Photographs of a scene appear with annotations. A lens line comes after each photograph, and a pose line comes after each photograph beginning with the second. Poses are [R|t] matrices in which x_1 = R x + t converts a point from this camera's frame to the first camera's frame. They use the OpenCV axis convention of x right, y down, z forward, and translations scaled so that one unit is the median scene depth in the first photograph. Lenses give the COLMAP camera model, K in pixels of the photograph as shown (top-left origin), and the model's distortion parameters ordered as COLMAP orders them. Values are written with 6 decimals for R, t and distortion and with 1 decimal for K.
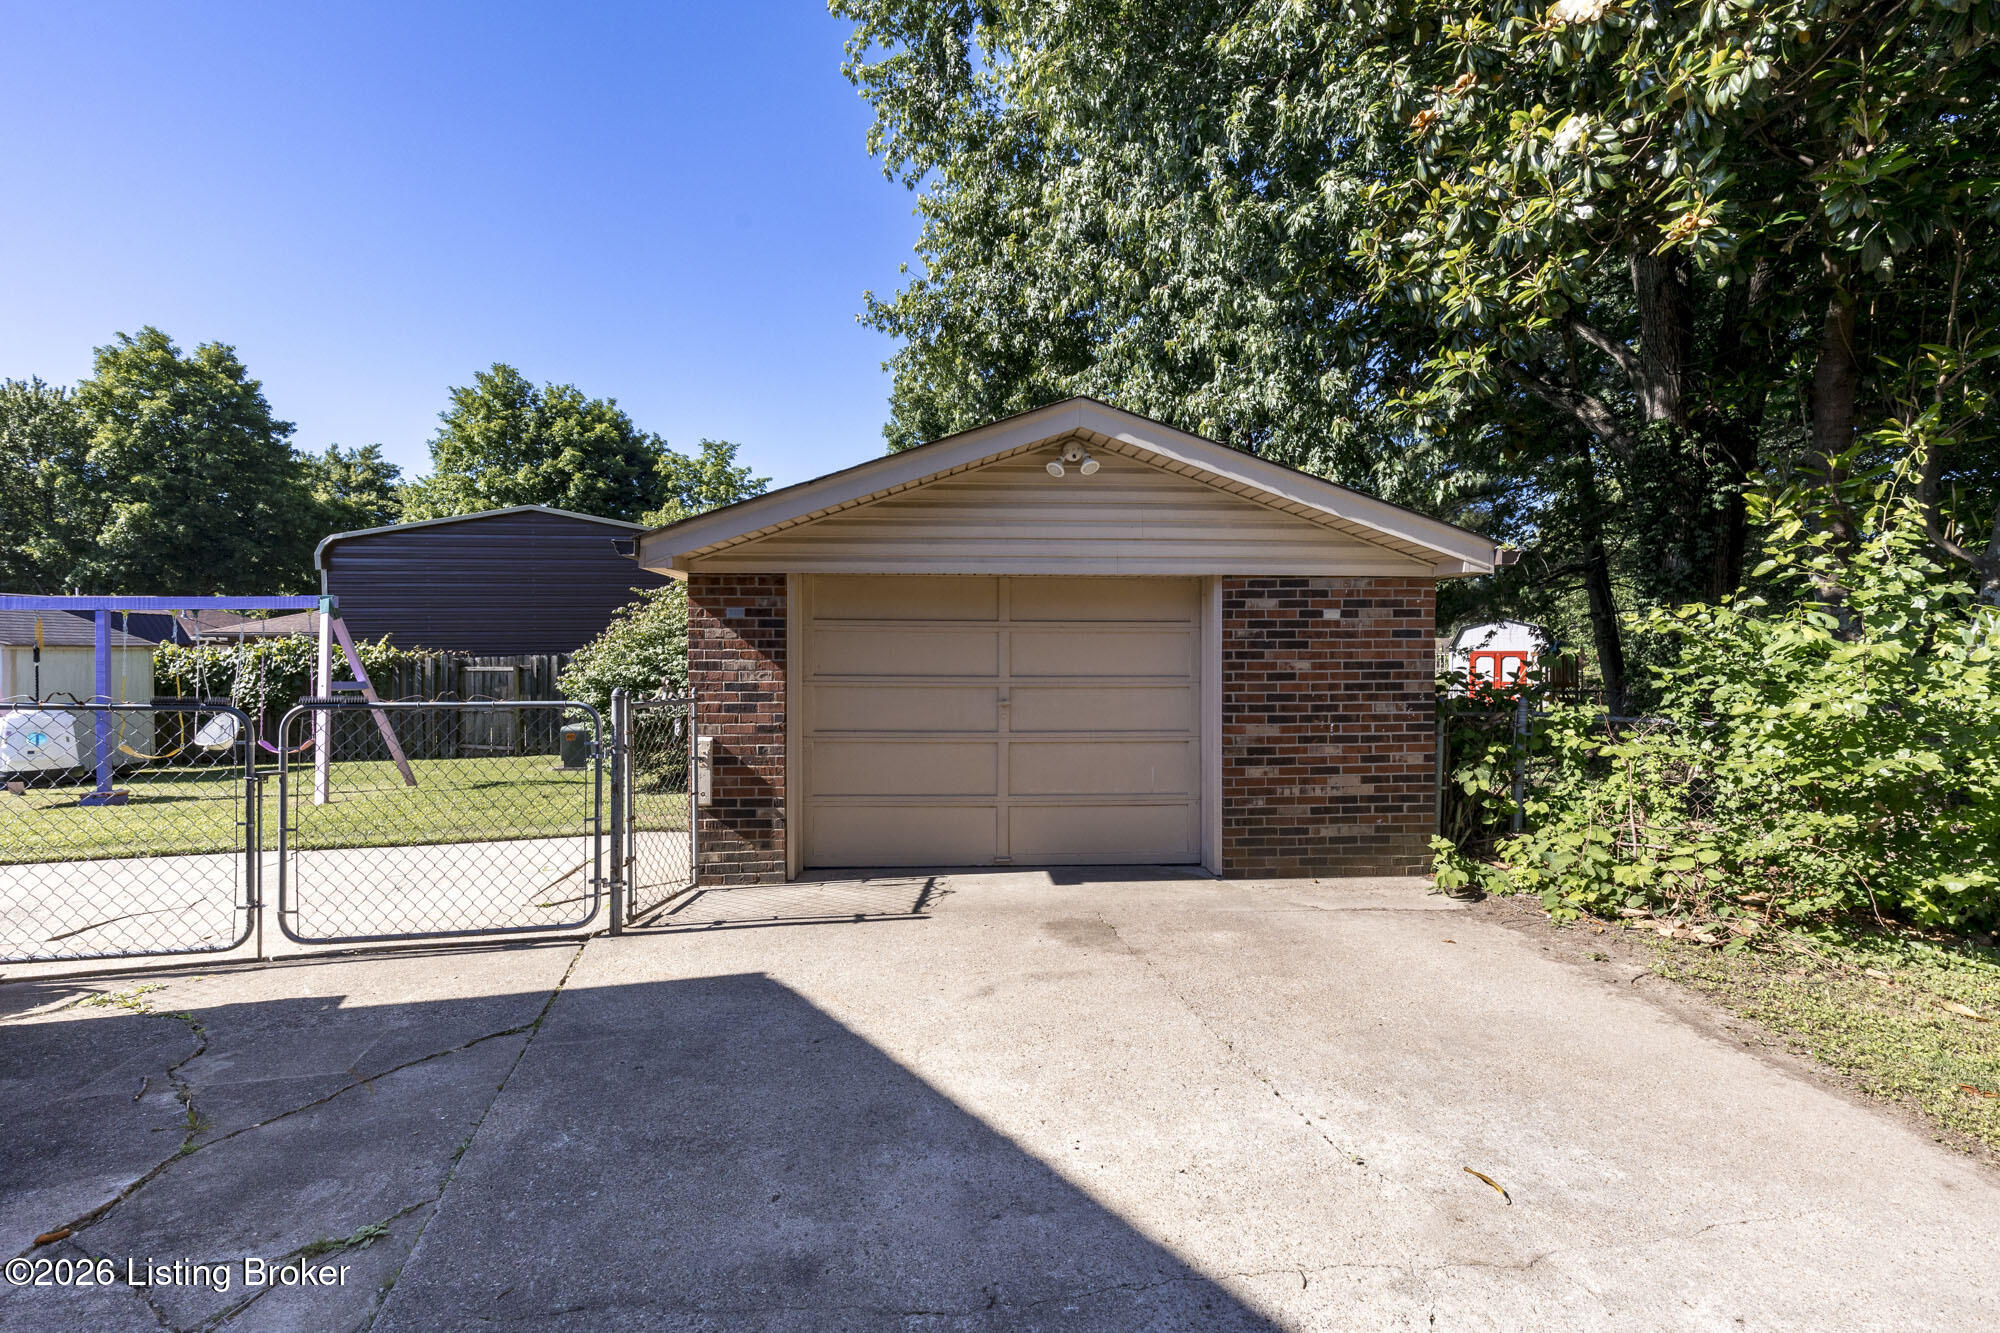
lens RADIAL K [[905.2, 0, 999.6], [0, 905.2, 671.5], [0, 0, 1]] dist [0.007269, -0.002334]
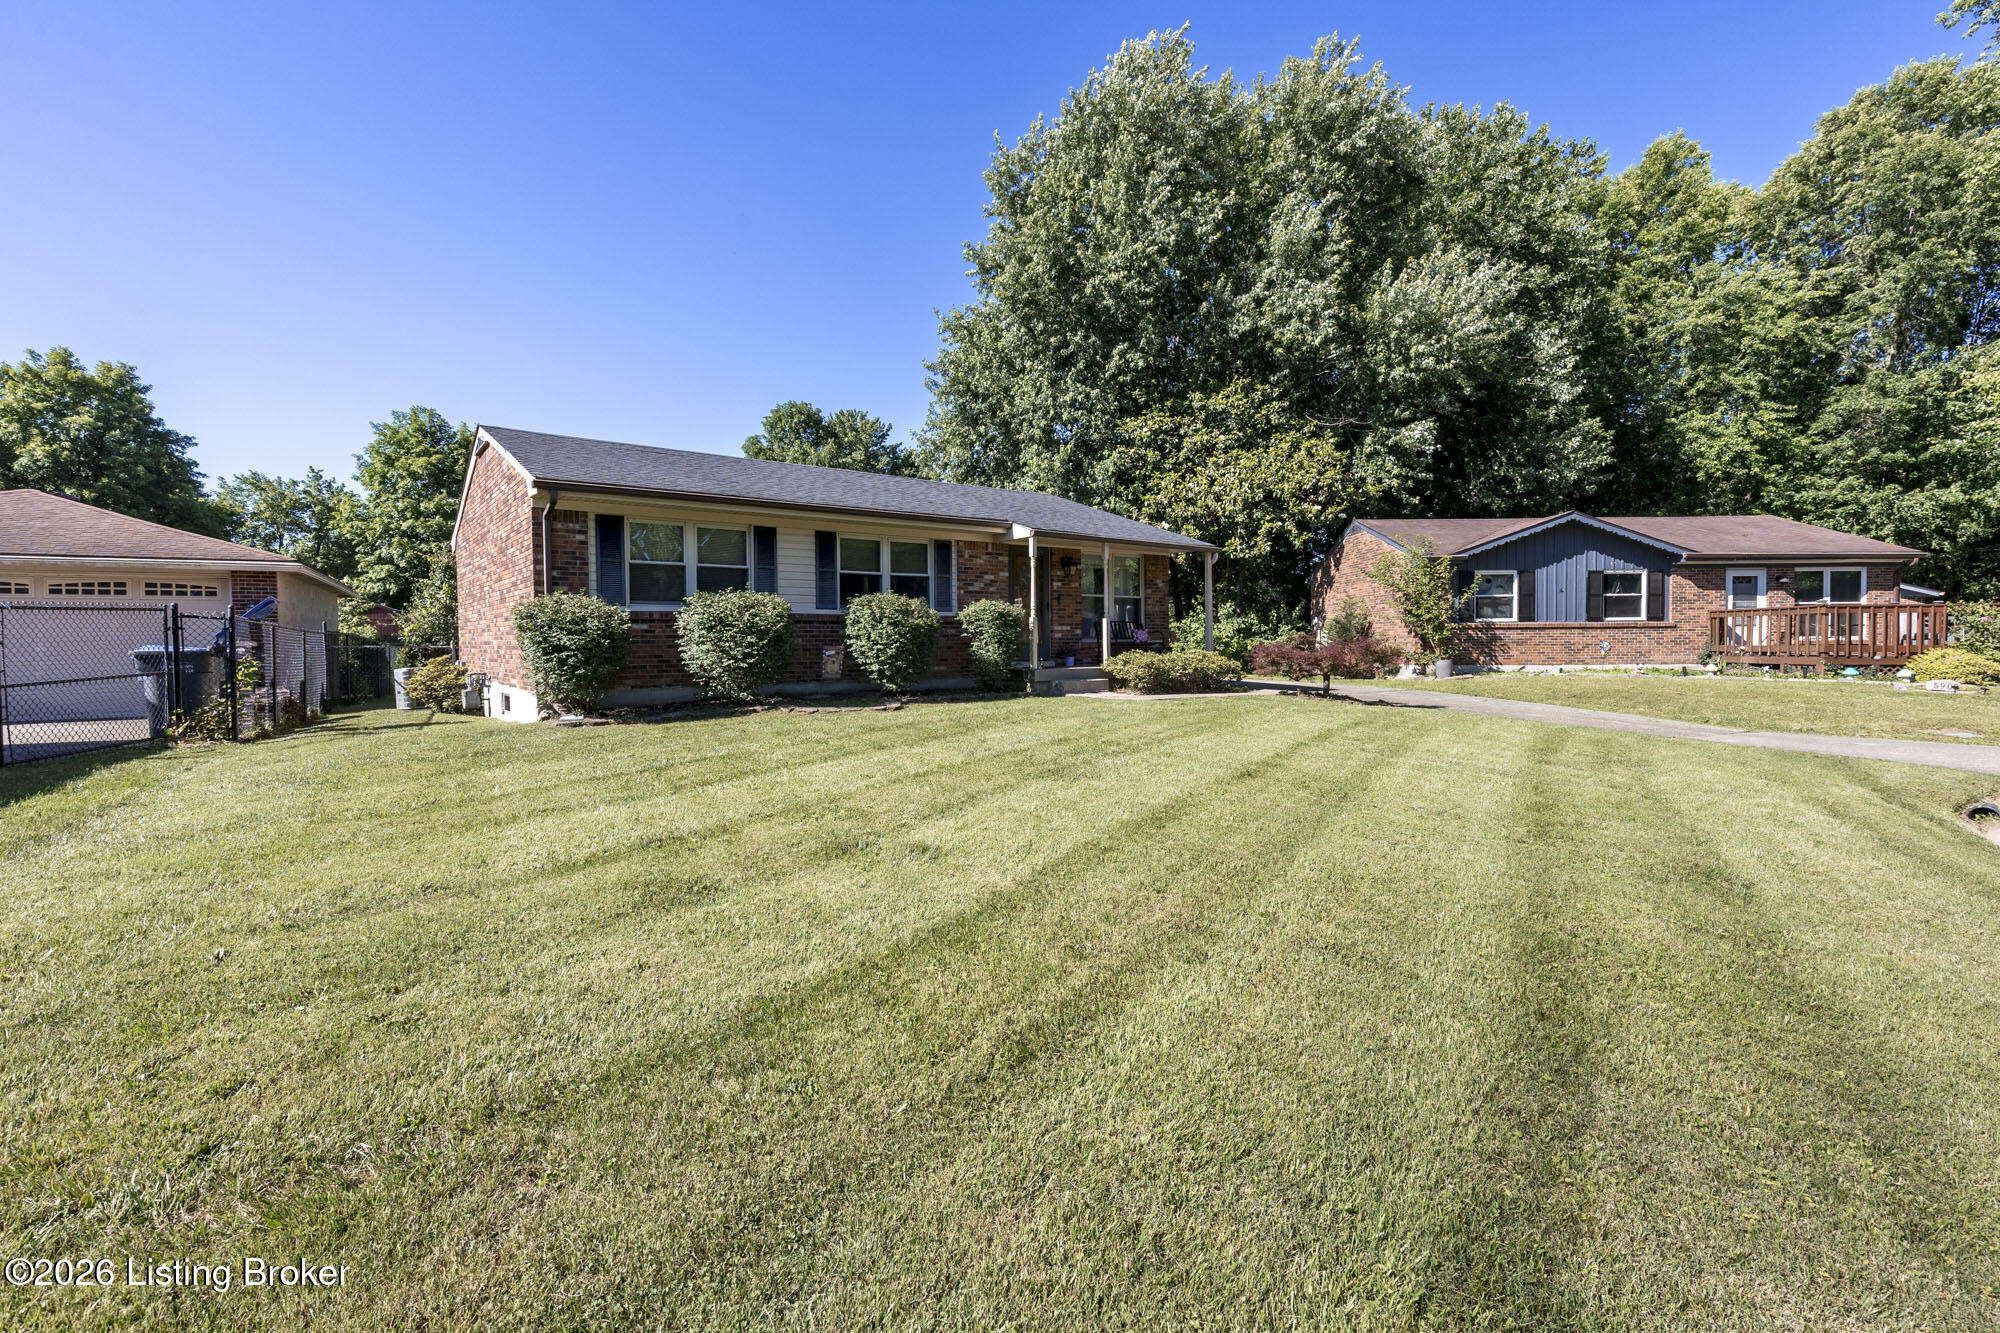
lens RADIAL K [[905.2, 0, 997.2], [0, 905.2, 655.6], [0, 0, 1]] dist [0.007269, -0.002334]
pose [[0.925603, -0.014377, 0.378223, -0.313151], [0.015681, 0.999877, -0.000369, 0.016904], [-0.378171, 0.006273, 0.925715, -0.480424]]
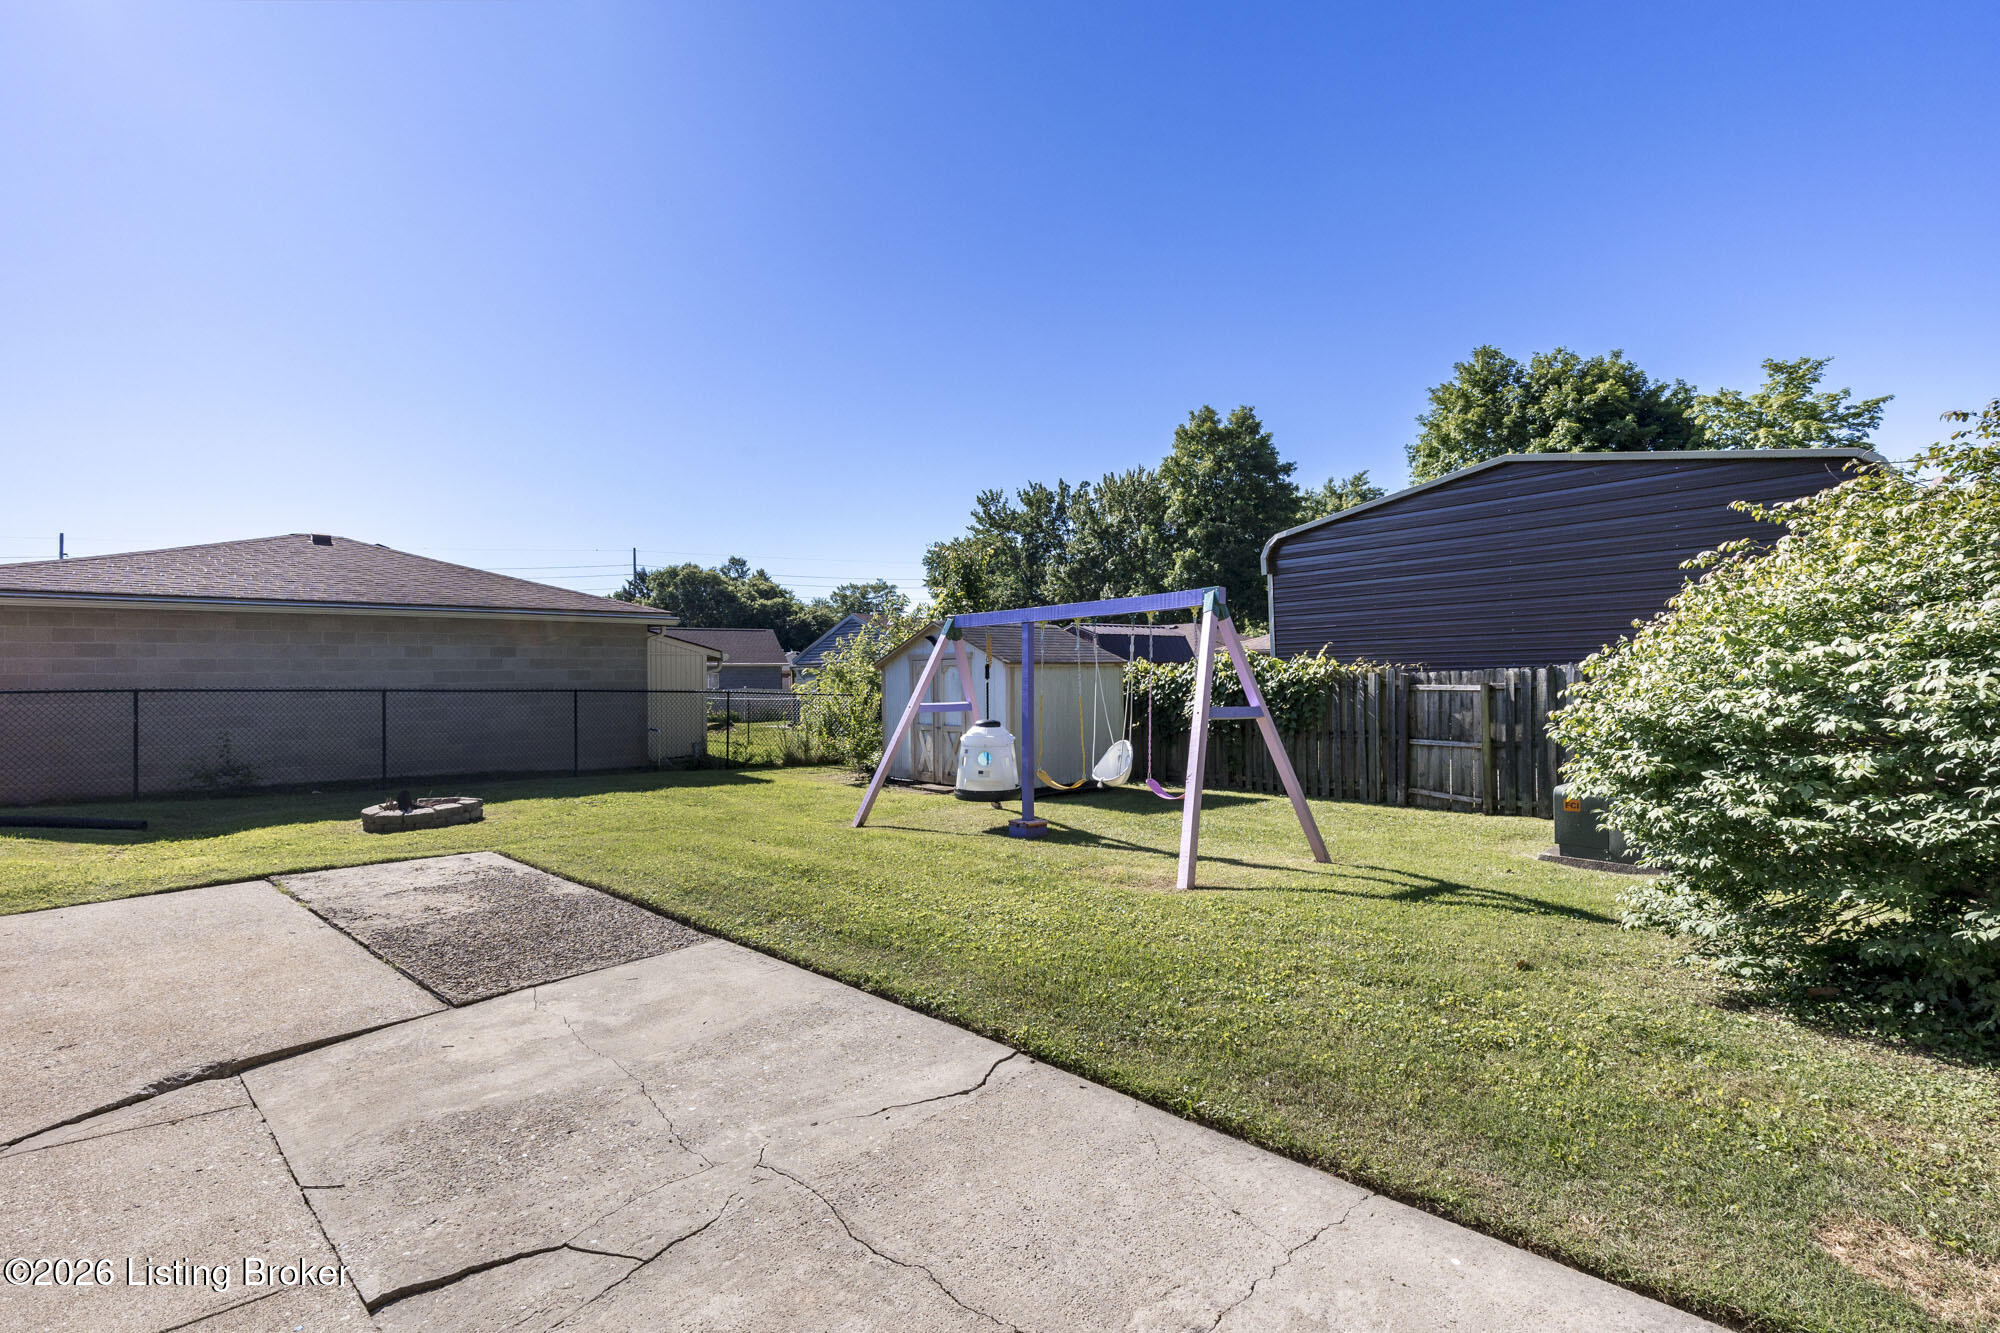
lens RADIAL K [[905.2, 0, 992.3], [0, 905.2, 671.4], [0, 0, 1]] dist [0.007269, -0.002334]
pose [[0.539078, -0.006457, -0.842231, -0.057131], [-0.008008, 0.999886, -0.012791, -0.001488], [0.842218, 0.013640, 0.538965, 0.116420]]
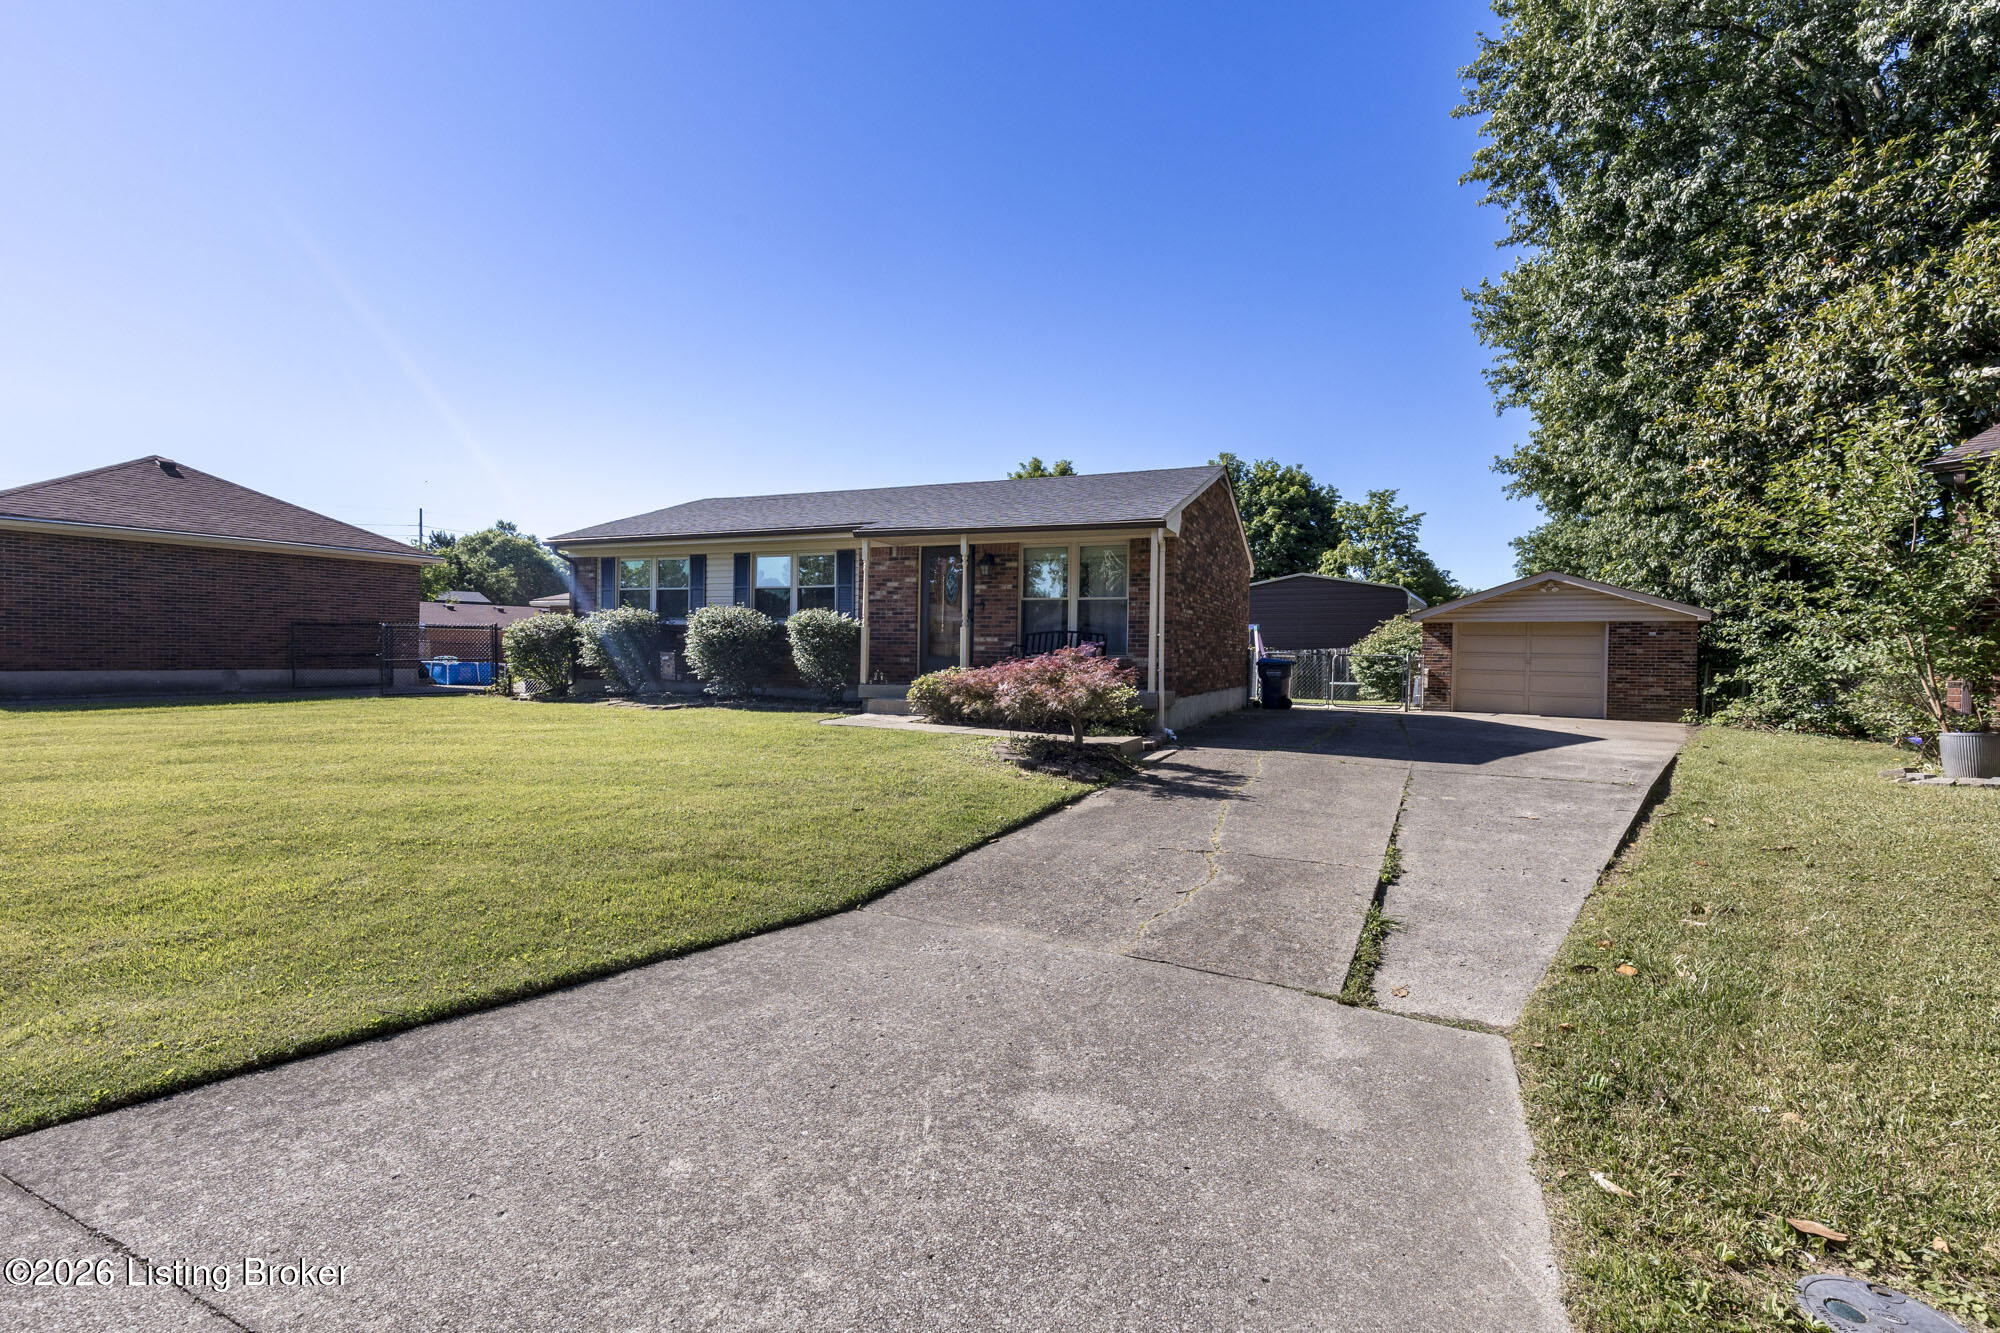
lens RADIAL K [[905.2, 0, 990.9], [0, 905.2, 661.0], [0, 0, 1]] dist [0.007269, -0.002334]
pose [[0.778926, 0.018700, -0.626836, 0.076844], [-0.028446, 0.999580, -0.005528, 0.014682], [0.626470, 0.022136, 0.779131, -0.380183]]
